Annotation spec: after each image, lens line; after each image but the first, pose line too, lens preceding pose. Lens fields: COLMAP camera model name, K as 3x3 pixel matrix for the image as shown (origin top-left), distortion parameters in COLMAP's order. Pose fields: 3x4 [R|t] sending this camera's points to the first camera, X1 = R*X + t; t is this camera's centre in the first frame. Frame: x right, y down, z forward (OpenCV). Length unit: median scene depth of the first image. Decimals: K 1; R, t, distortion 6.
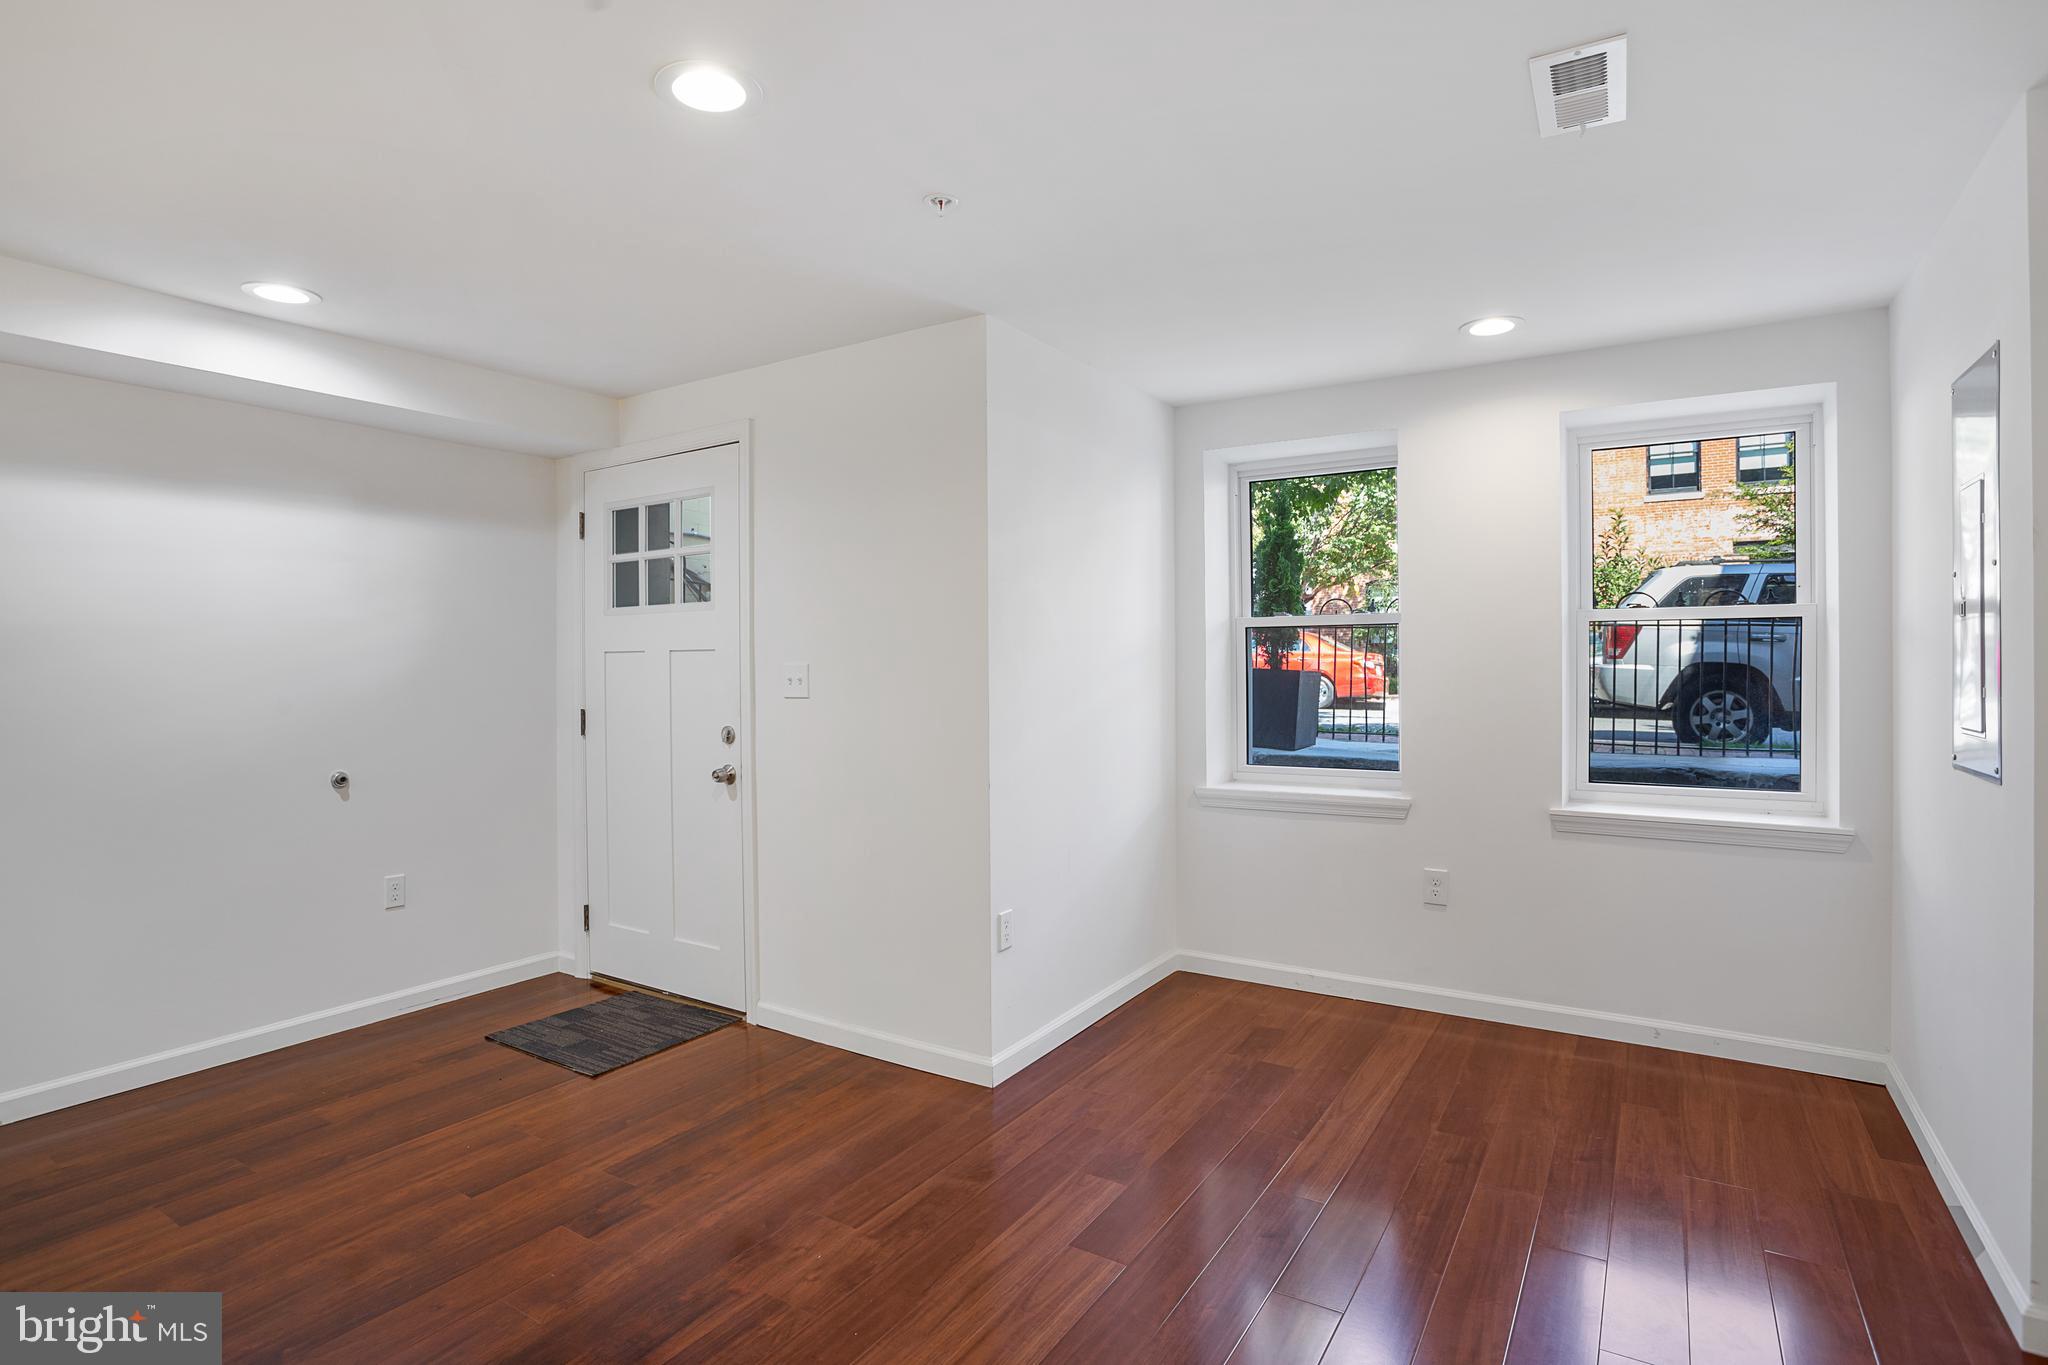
lens RADIAL K [[1035.8, 0, 1011.3], [0, 1035.8, 678.0], [0, 0, 1]] dist [-0.053790, 0.020609]
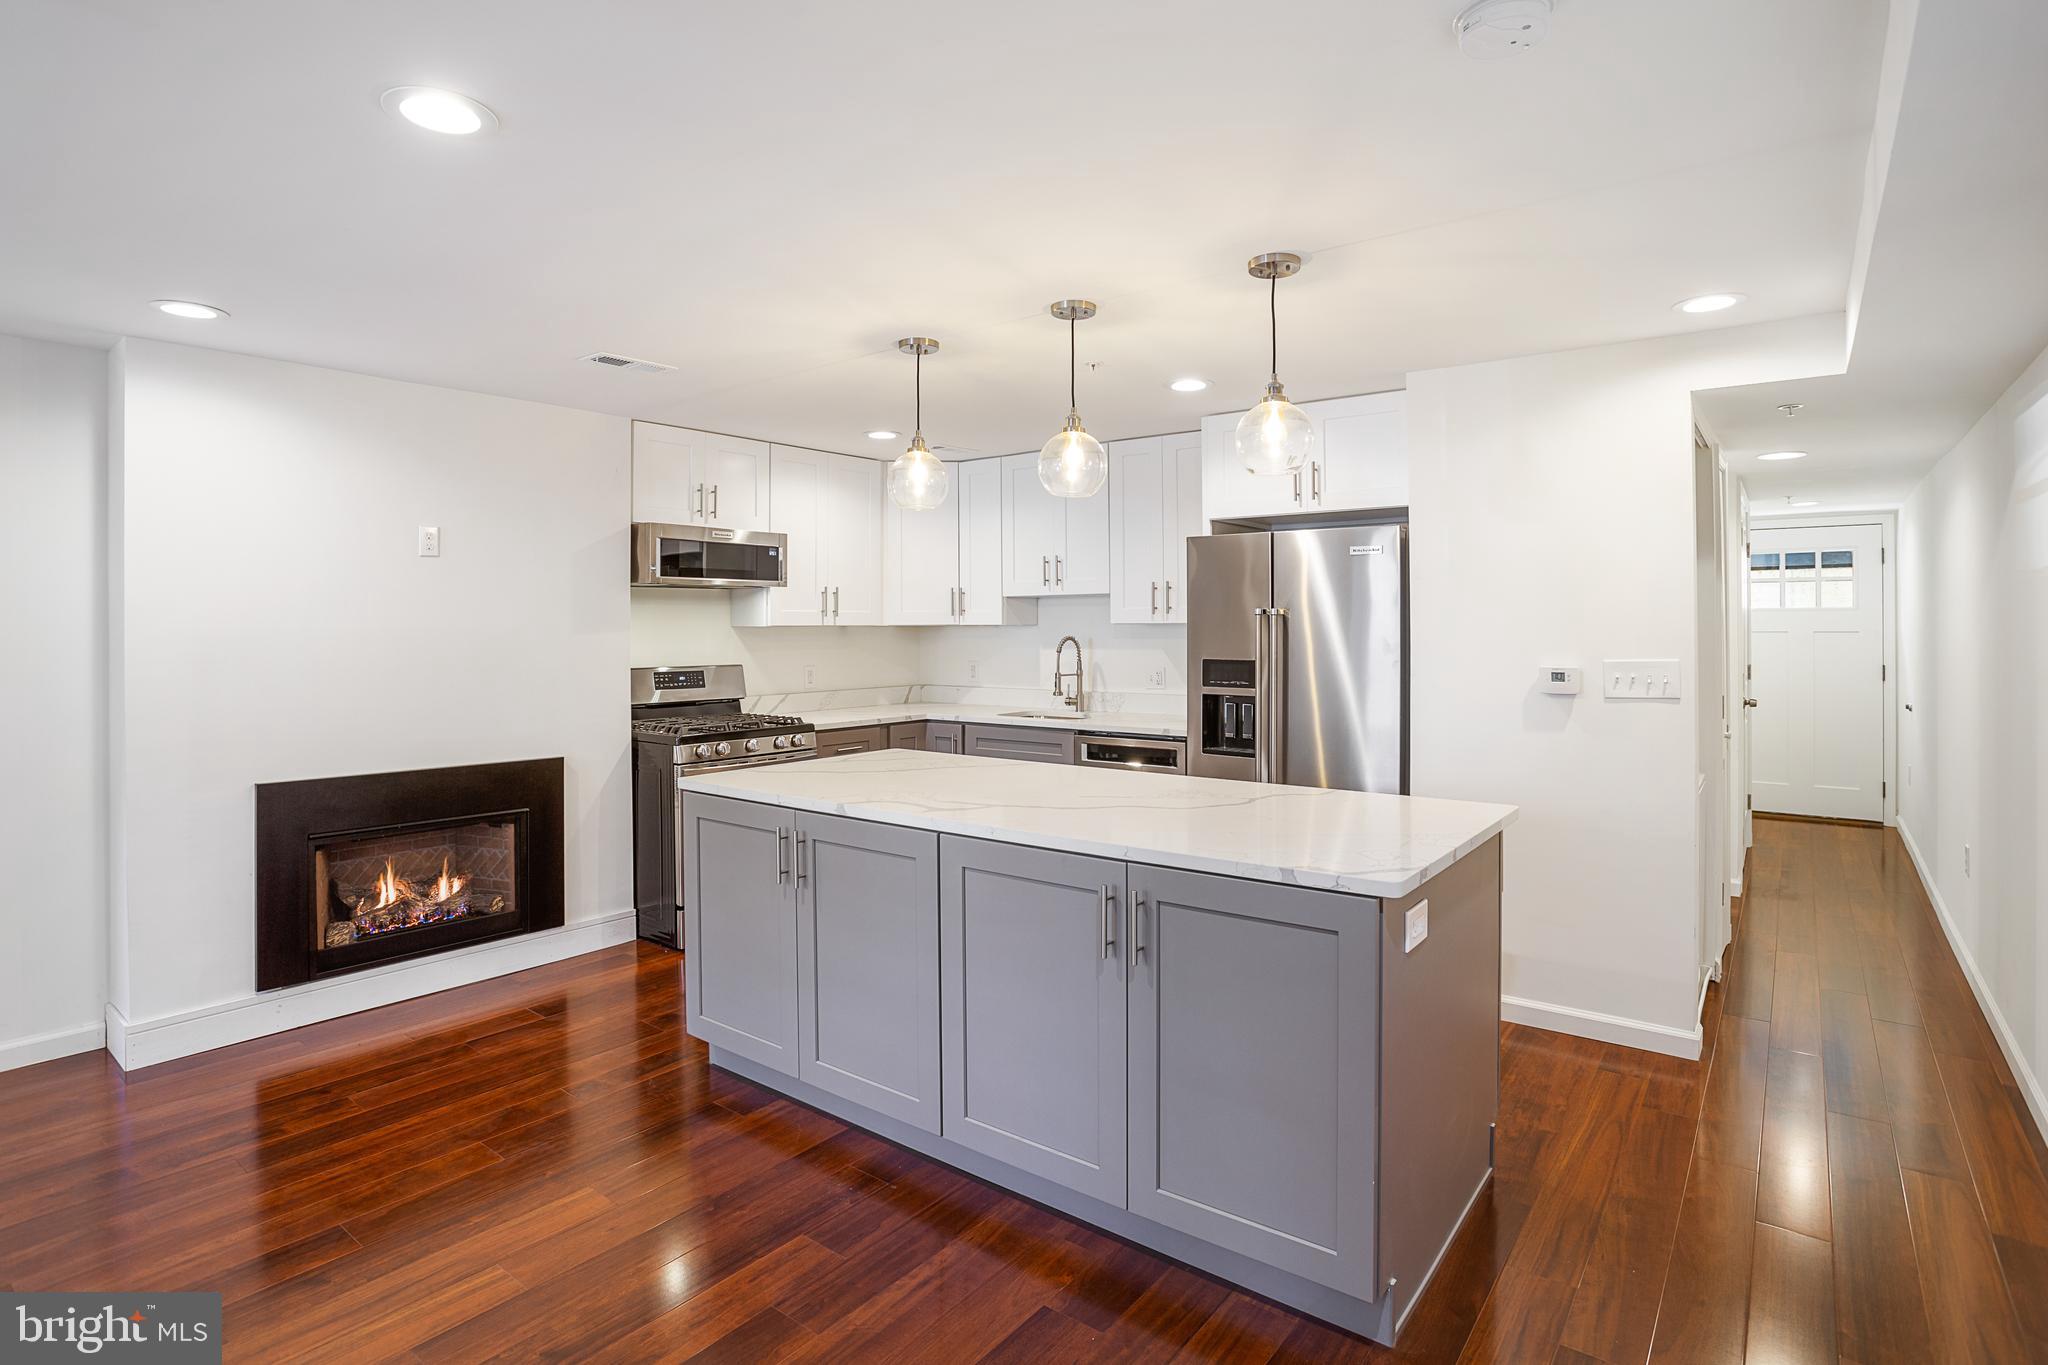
lens RADIAL K [[1038.1, 0, 1016.7], [0, 1038.1, 627.2], [0, 0, 1]] dist [-0.063011, 0.025257]
pose [[-0.995241, 0.009239, 0.097004, -0.492407], [0.010554, 0.999859, 0.013060, -0.041740], [-0.096869, 0.014022, -0.995198, 0.995187]]
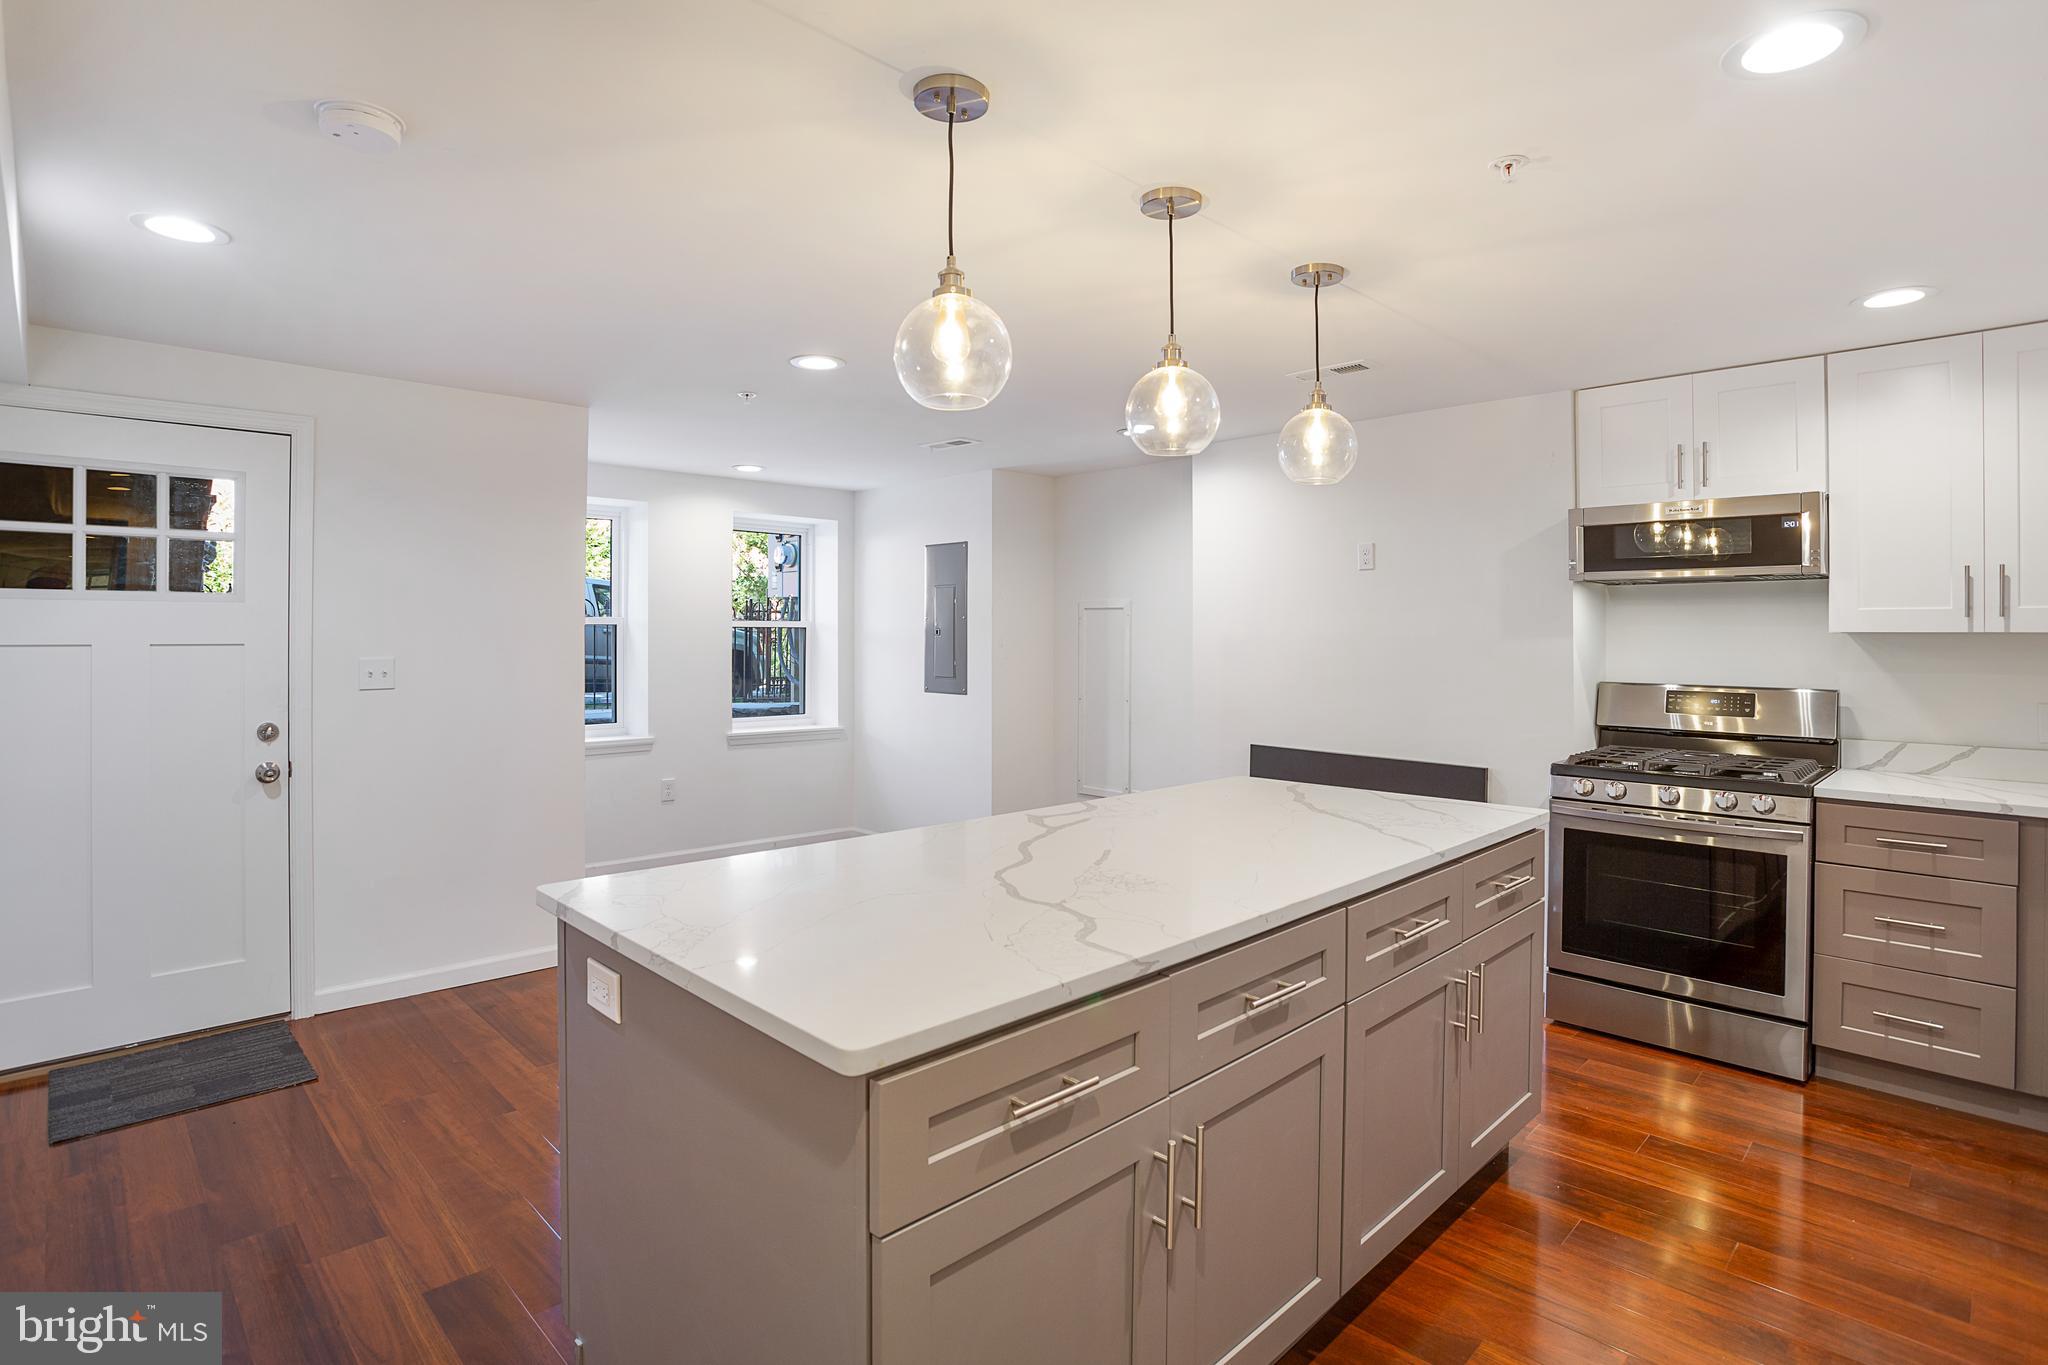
lens RADIAL K [[1038.1, 0, 1016.7], [0, 1038.1, 627.2], [0, 0, 1]] dist [-0.063011, 0.025257]
pose [[0.226839, 0.012055, 0.973858, -1.085578], [0.007889, 0.999868, -0.014215, -0.025781], [-0.973900, 0.010907, 0.226714, 0.100269]]
